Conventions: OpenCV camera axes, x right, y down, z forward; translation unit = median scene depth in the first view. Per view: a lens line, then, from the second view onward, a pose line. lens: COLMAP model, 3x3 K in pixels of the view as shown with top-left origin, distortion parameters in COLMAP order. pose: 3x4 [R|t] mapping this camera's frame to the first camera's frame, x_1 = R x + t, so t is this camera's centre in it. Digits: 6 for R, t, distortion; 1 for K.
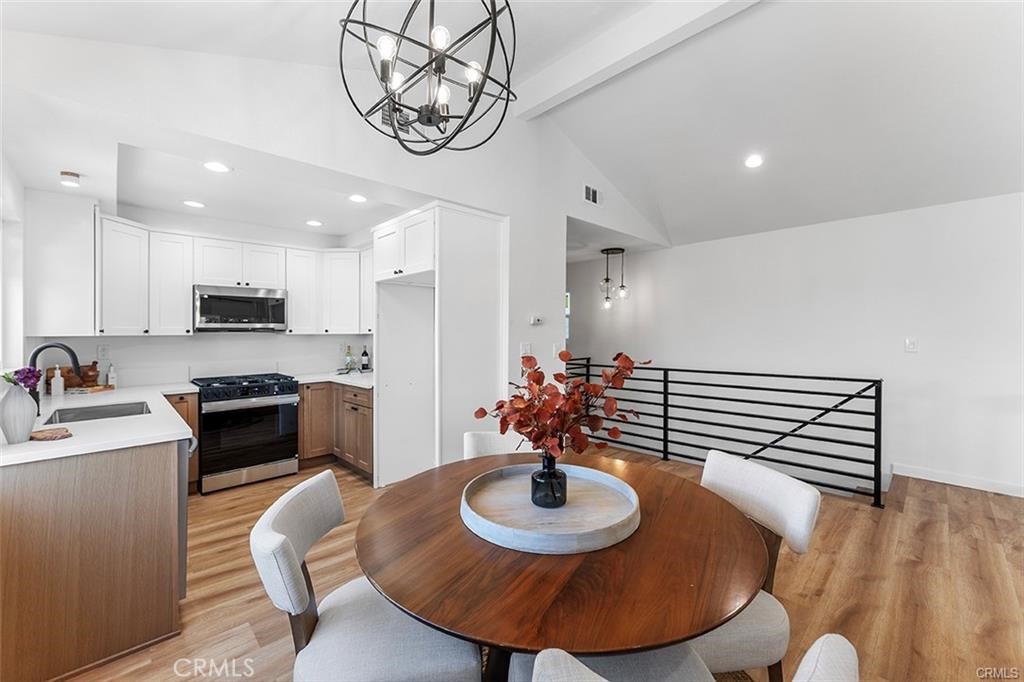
lens RADIAL K [[420.0, 0, 512.0], [0, 420.0, 336.0], [0, 0, 1]] dist [-0.008028, -0.000181]
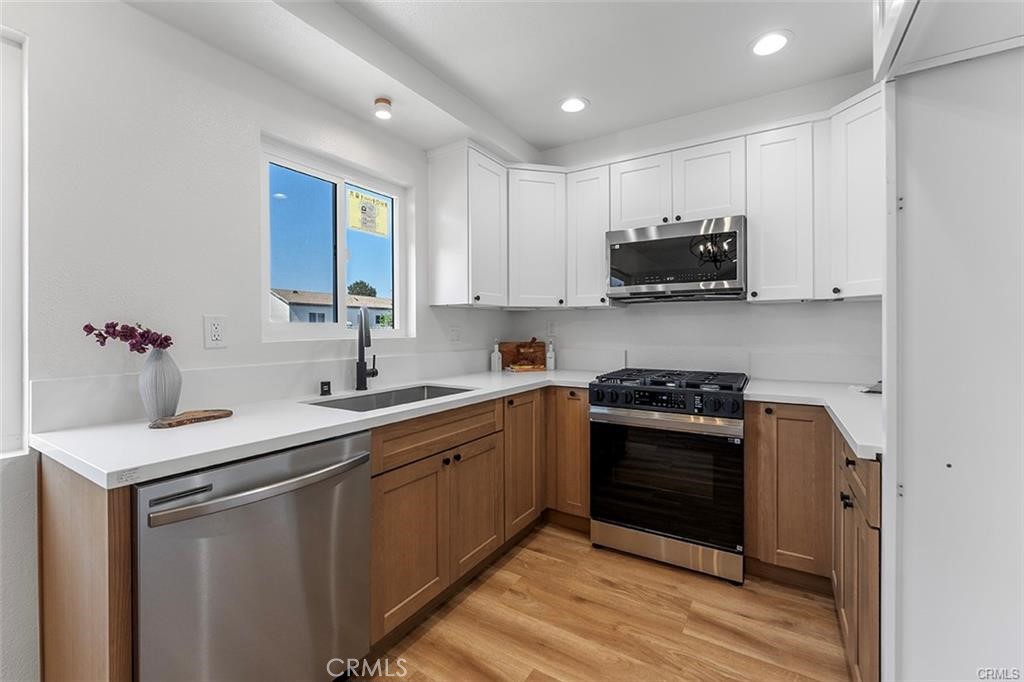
lens RADIAL K [[420.0, 0, 534.3], [0, 420.0, 326.3], [0, 0, 1]] dist [-0.008028, -0.000181]
pose [[0.255896, -0.002704, -0.966701, -0.110349], [-0.007187, 0.999963, -0.004699, 0.034520], [0.966678, 0.008150, 0.255867, 0.660266]]
